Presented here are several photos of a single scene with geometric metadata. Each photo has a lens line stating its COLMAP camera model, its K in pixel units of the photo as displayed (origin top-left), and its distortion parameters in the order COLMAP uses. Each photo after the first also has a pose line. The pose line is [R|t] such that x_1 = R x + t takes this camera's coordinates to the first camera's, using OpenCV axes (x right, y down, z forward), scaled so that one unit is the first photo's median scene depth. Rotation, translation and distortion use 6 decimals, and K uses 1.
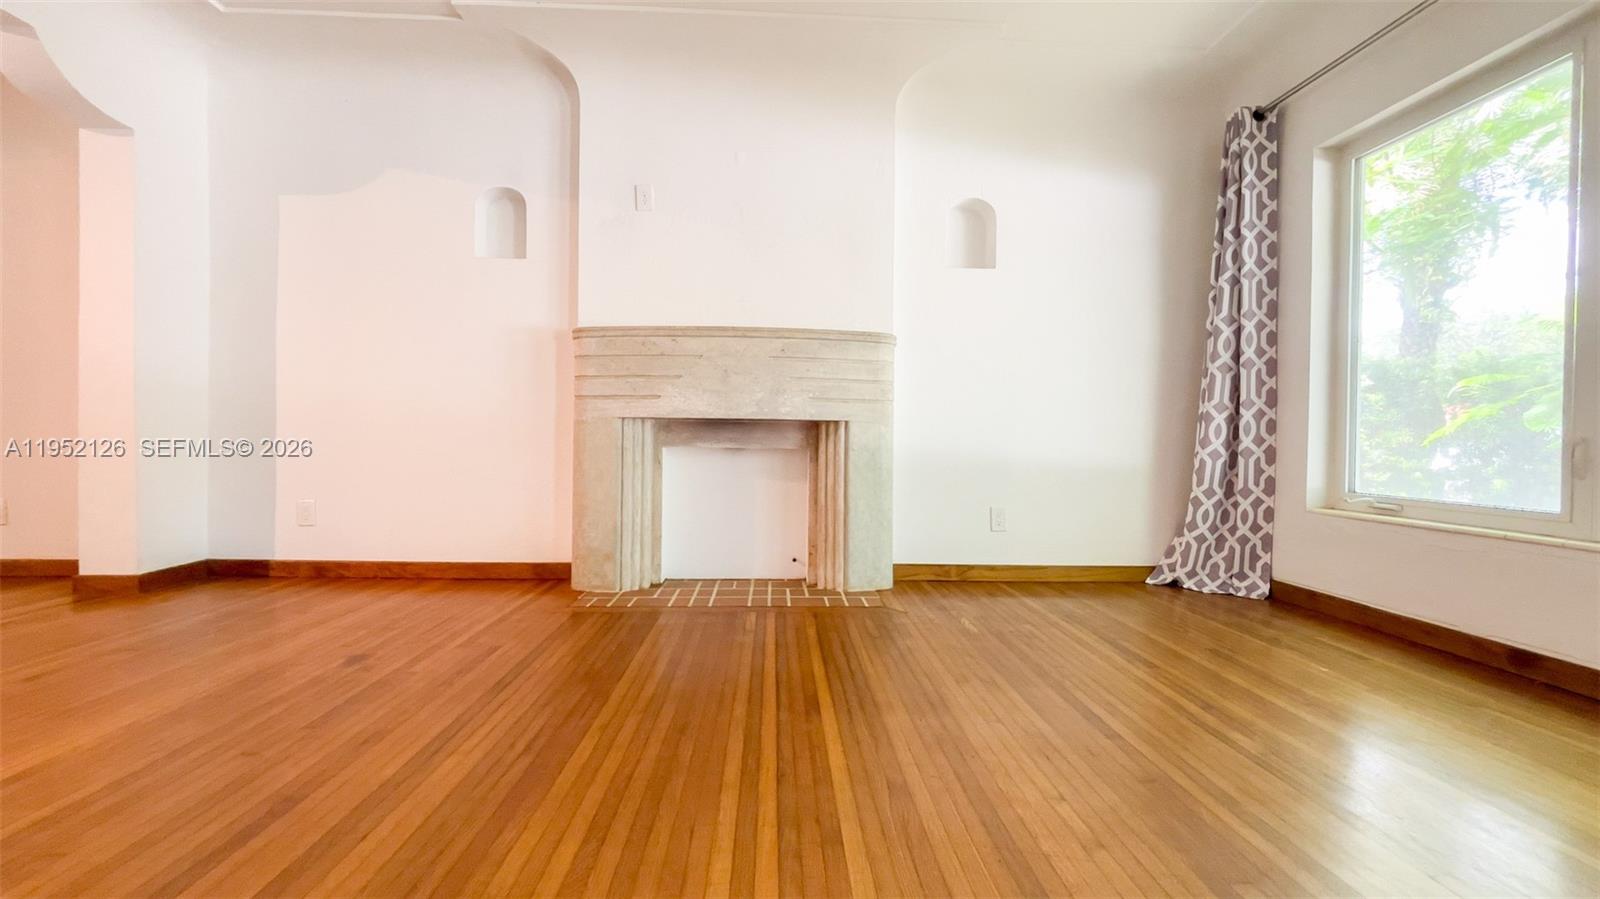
lens RADIAL K [[665.7, 0, 800.0], [0, 665.7, 449.5], [0, 0, 1]] dist [0.001427, 0.000246]
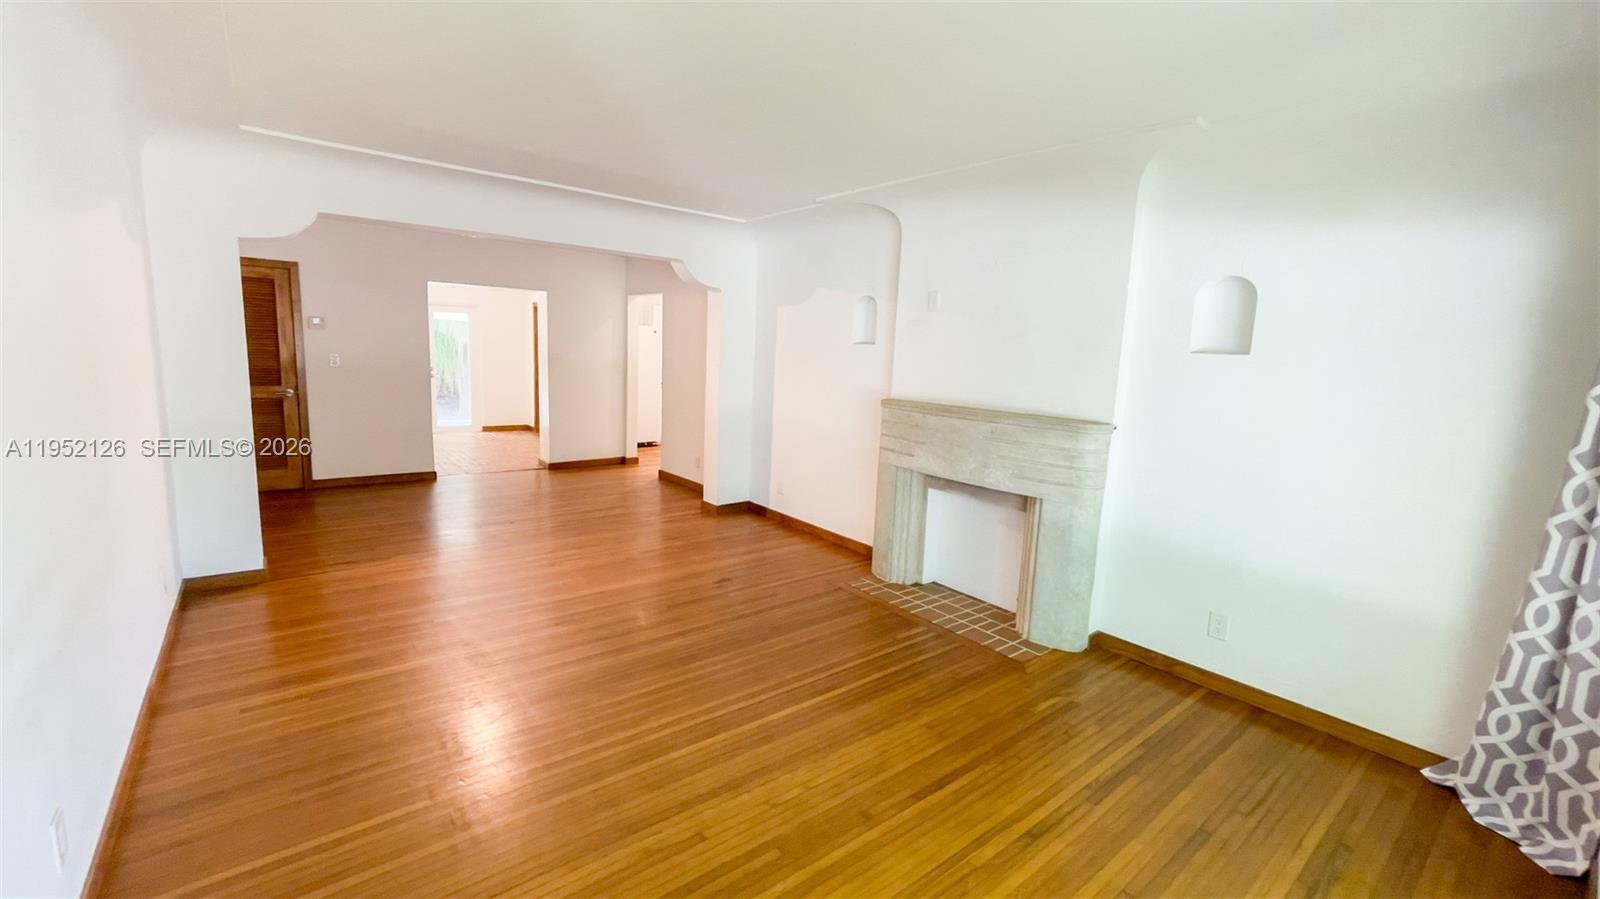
lens RADIAL K [[657.8, 0, 800.0], [0, 657.8, 449.5], [0, 0, 1]] dist [-0.001300, 0.000266]
pose [[0.593894, 0.139361, -0.792382, 0.690761], [-0.050161, 0.989381, 0.136412, -0.252012], [0.802978, -0.041268, 0.594578, -0.005612]]
